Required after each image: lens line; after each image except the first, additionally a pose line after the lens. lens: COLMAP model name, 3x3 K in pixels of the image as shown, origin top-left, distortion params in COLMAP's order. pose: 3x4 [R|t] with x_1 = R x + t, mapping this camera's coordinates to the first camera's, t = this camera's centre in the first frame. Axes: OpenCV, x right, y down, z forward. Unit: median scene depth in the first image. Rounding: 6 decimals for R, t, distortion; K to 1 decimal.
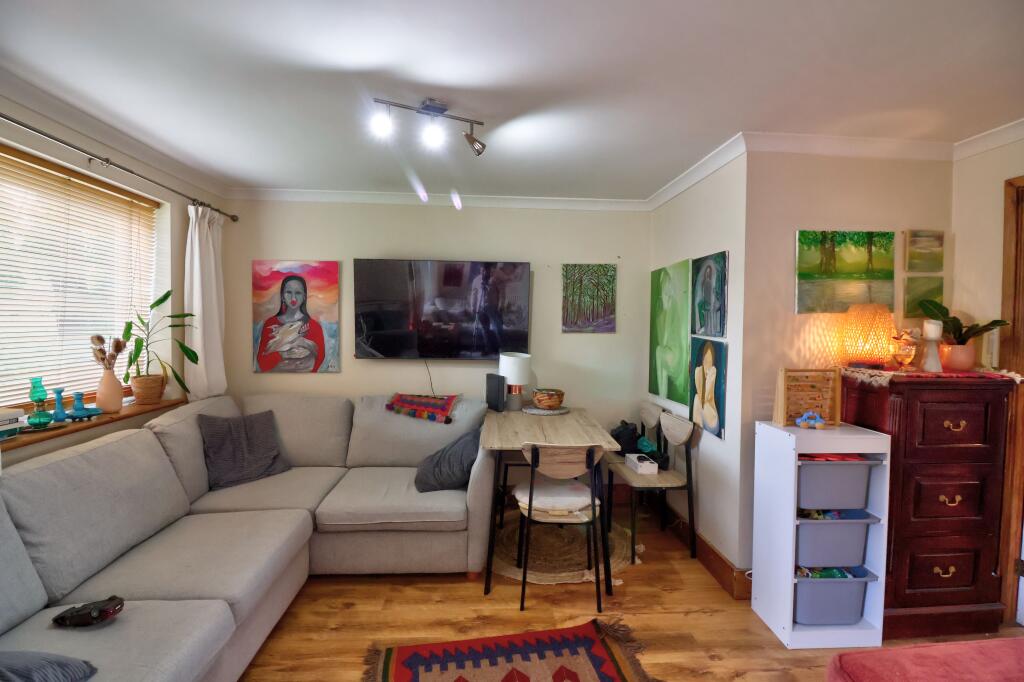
lens RADIAL K [[494.7, 0, 512.0], [0, 494.7, 341.0], [0, 0, 1]] dist [-0.000405, -0.000346]
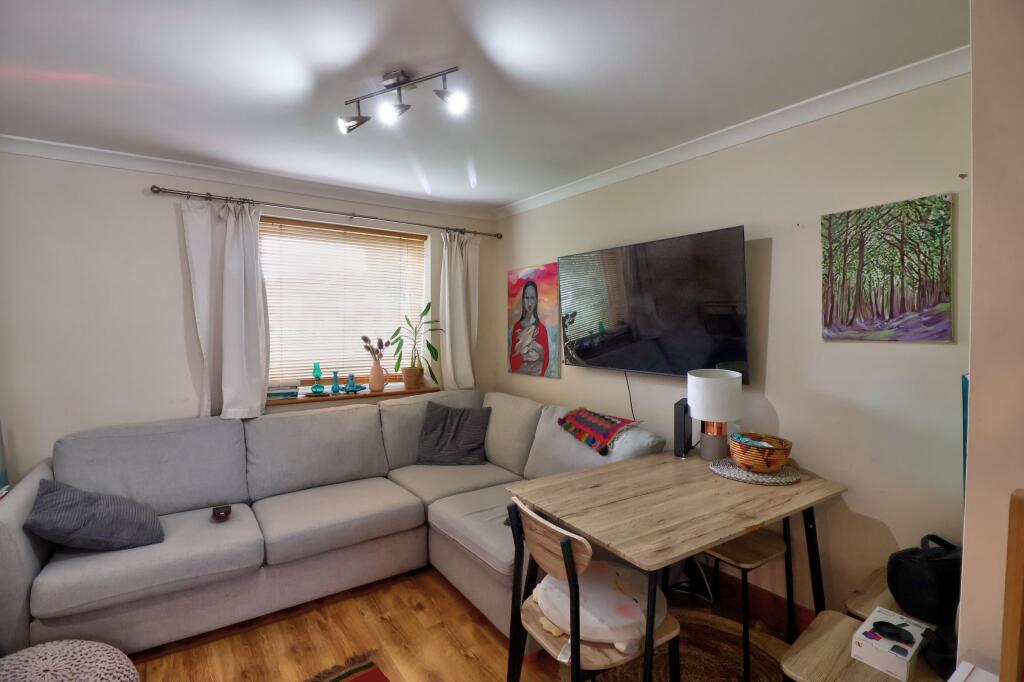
lens RADIAL K [[488.9, 0, 512.0], [0, 488.9, 341.0], [0, 0, 1]] dist [-0.002537, -0.000833]
pose [[0.501799, 0.015816, -0.864840, 0.428902], [-0.024339, 0.999695, 0.004160, -0.010618], [0.864642, 0.018962, 0.502031, 0.456914]]
